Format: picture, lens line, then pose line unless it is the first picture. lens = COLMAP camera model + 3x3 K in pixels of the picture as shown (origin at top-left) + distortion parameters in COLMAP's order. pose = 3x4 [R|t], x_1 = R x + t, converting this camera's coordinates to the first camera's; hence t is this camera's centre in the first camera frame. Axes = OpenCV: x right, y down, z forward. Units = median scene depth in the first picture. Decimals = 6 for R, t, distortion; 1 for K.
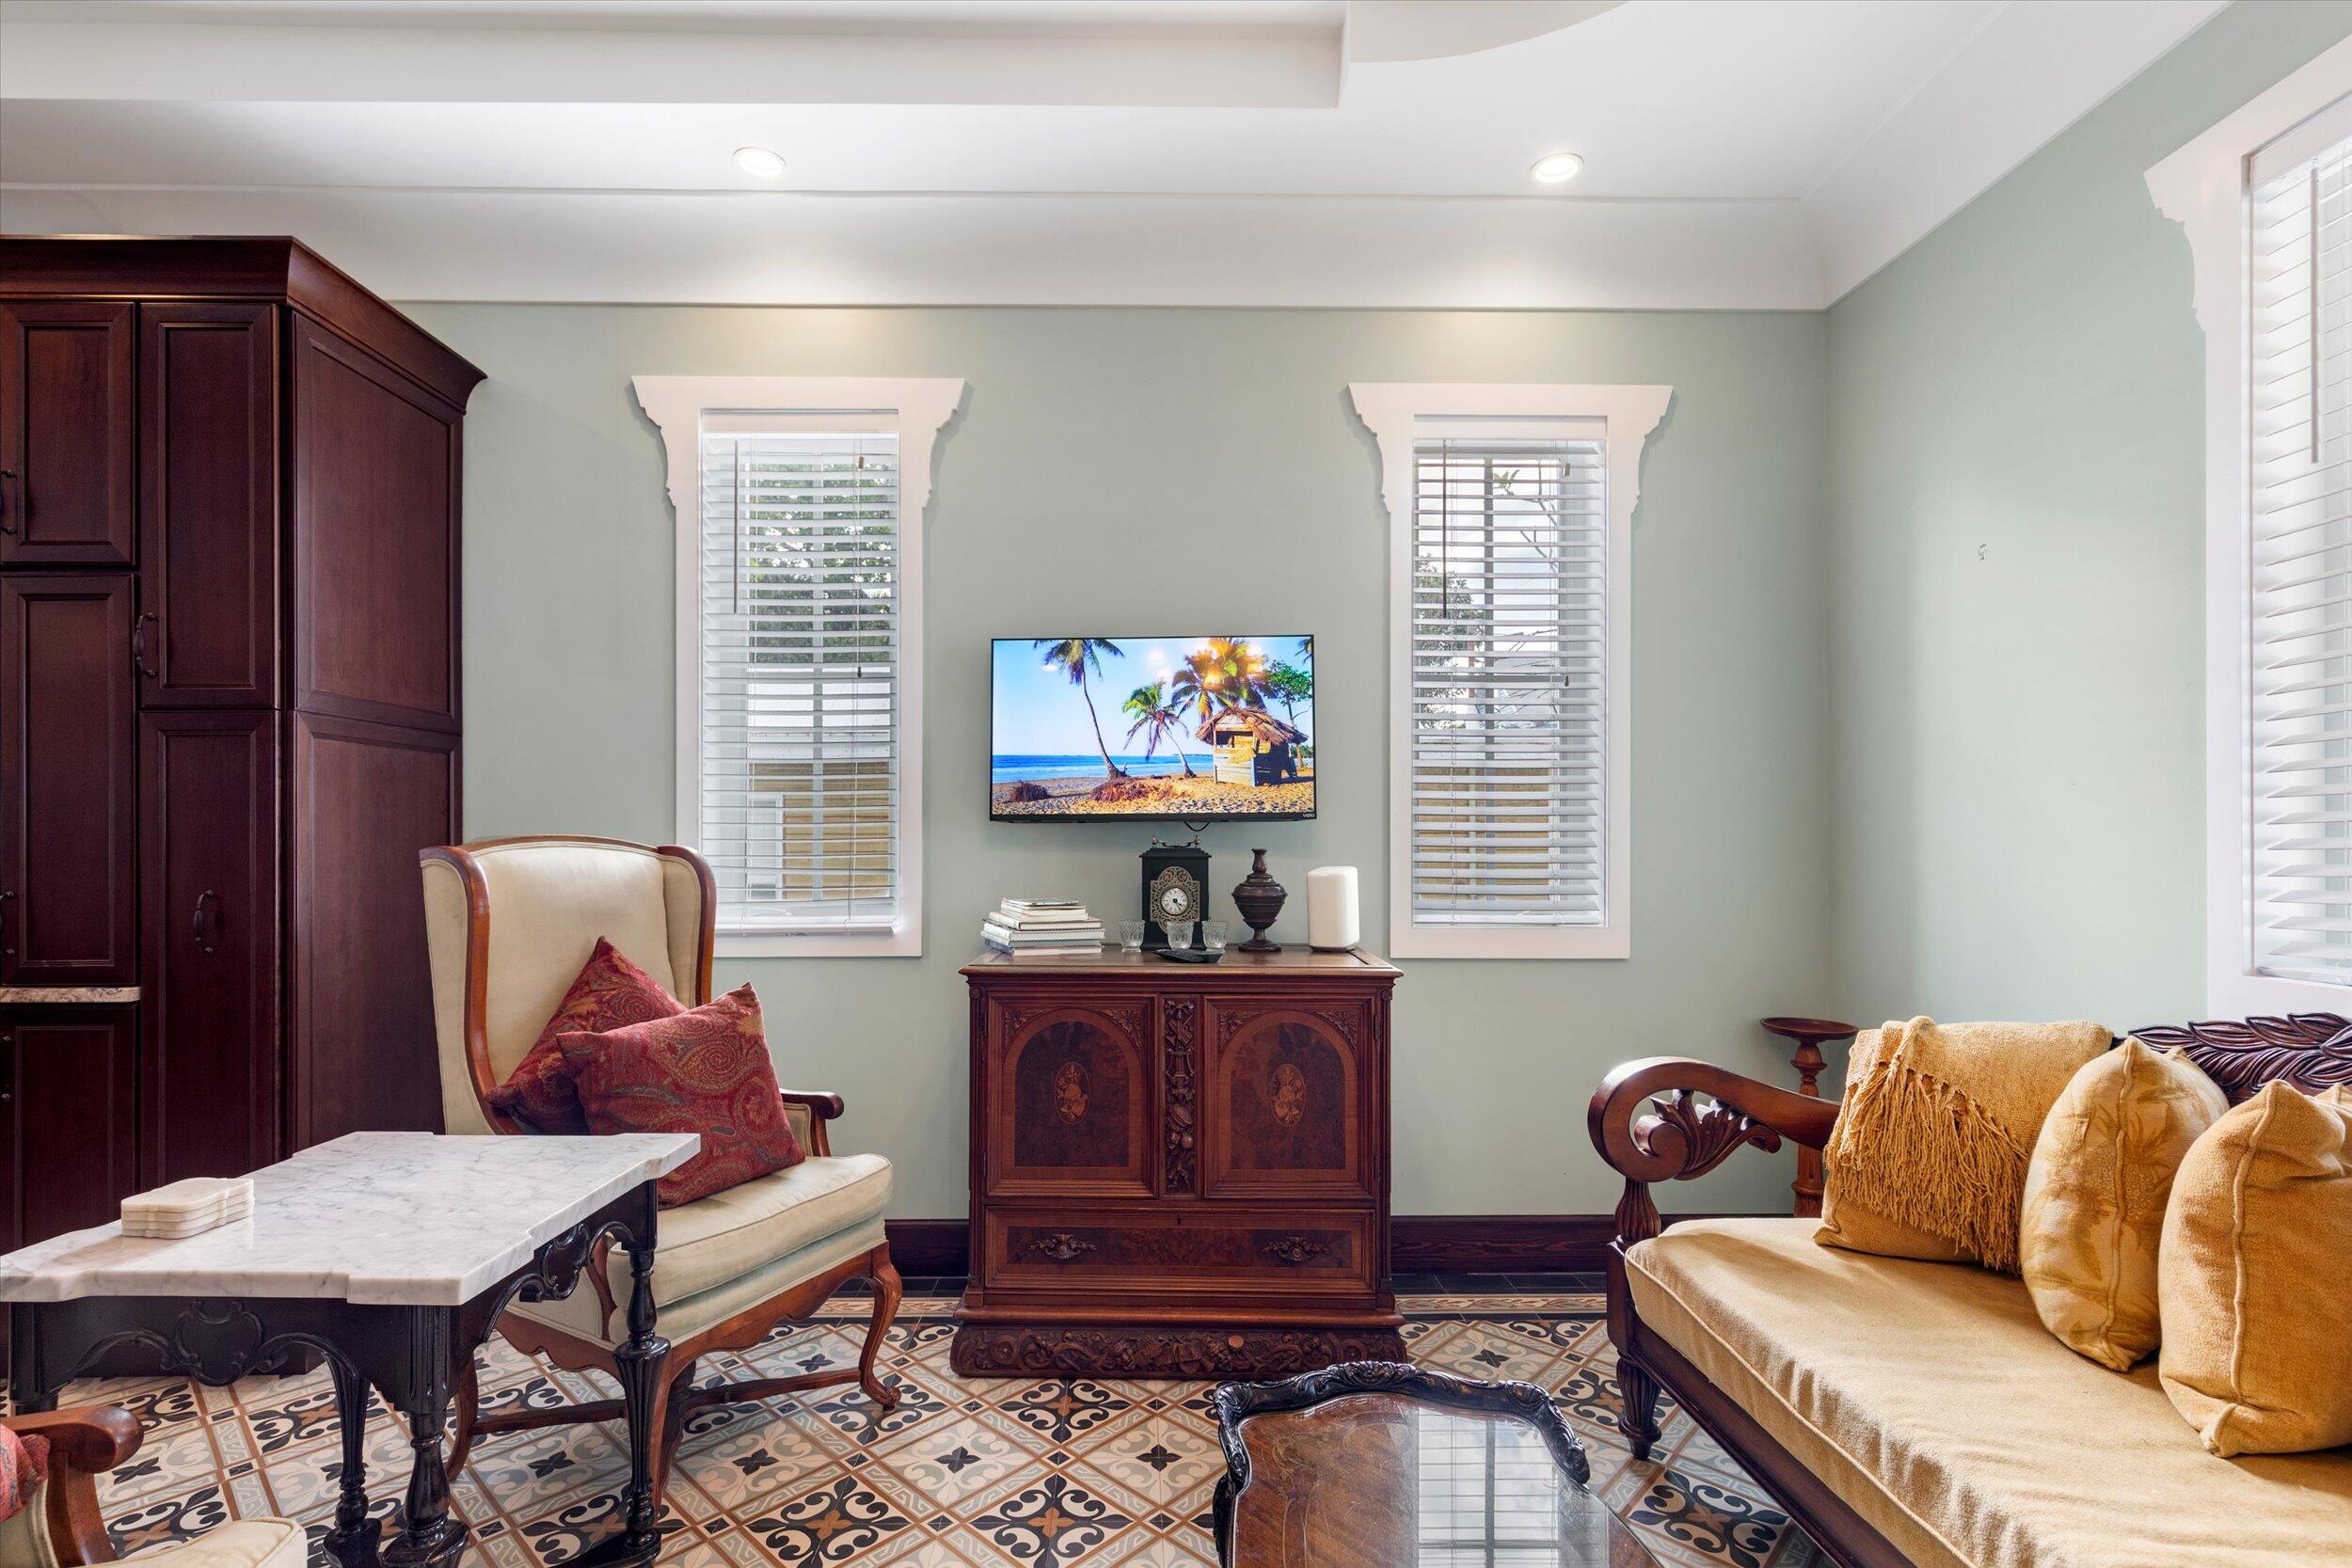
lens RADIAL K [[1105.3, 0, 1149.5], [0, 1105.3, 838.4], [0, 0, 1]] dist [0.020604, -0.007905]
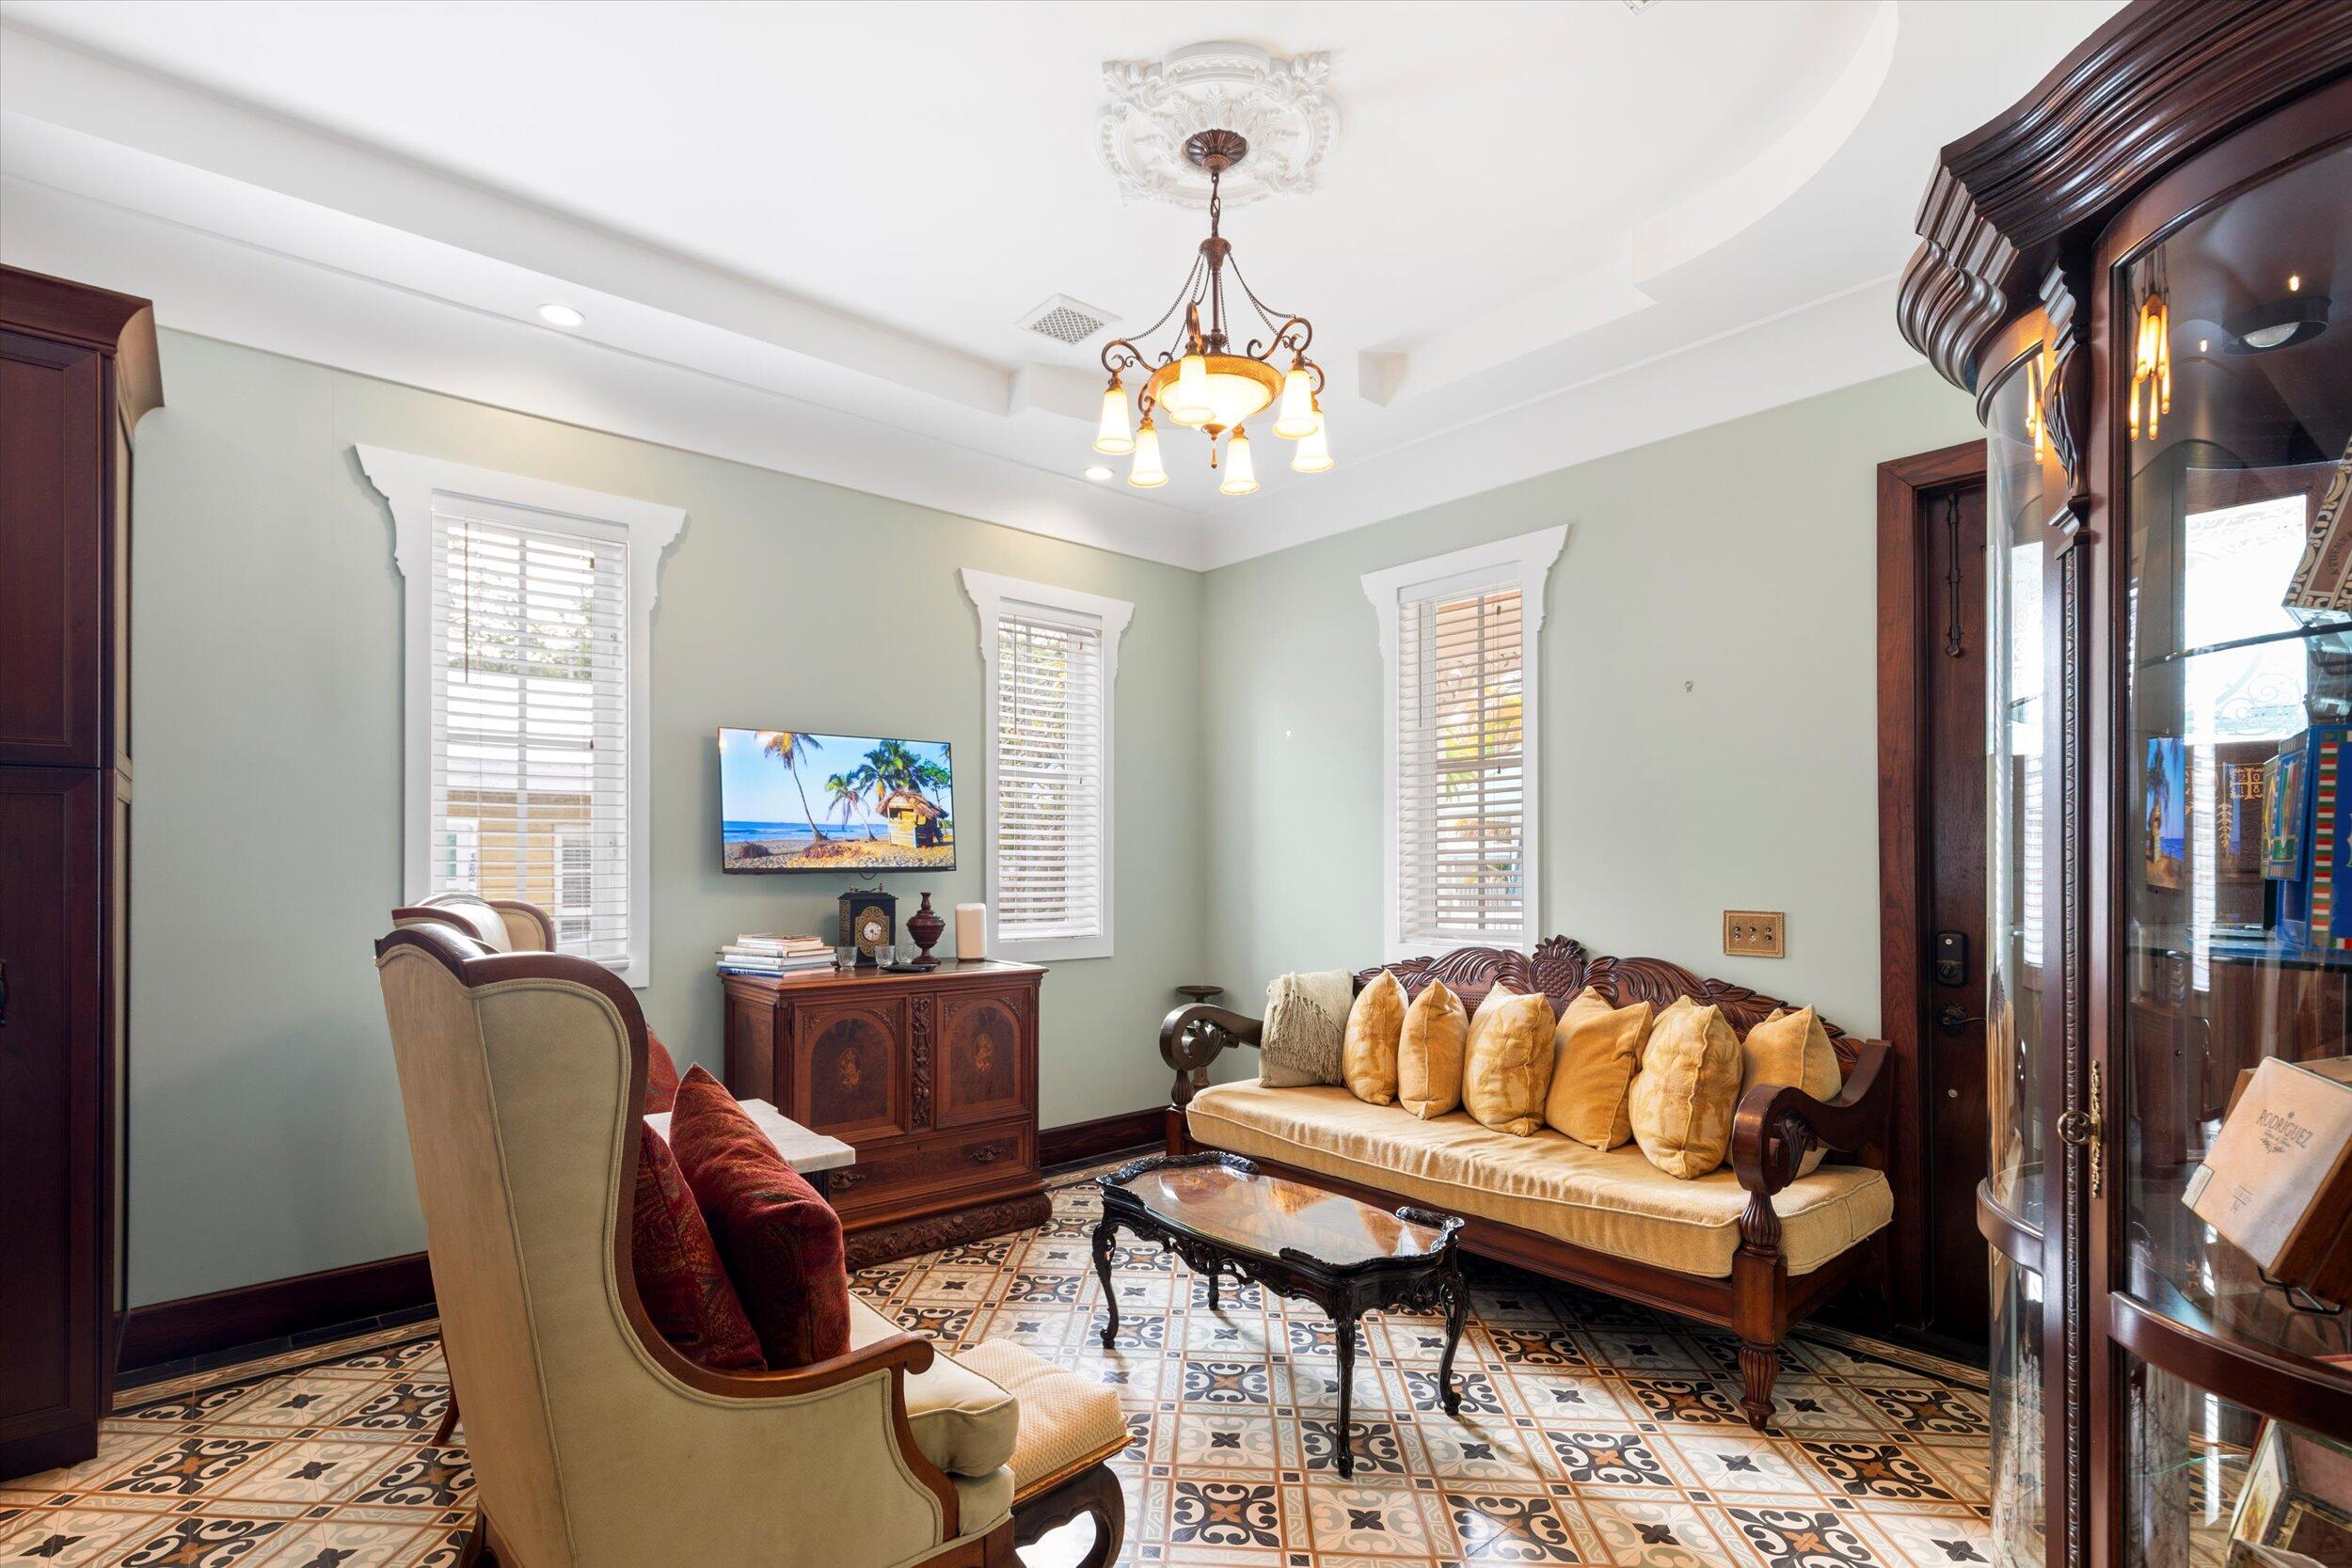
lens RADIAL K [[1144.0, 0, 1170.9], [0, 1144.0, 861.2], [0, 0, 1]] dist [0.021011, 0.000094]
pose [[0.754933, 0.001164, 0.655800, -0.702285], [-0.000165, 0.999999, -0.001584, -0.031758], [-0.655801, 0.001088, 0.754933, -0.359023]]
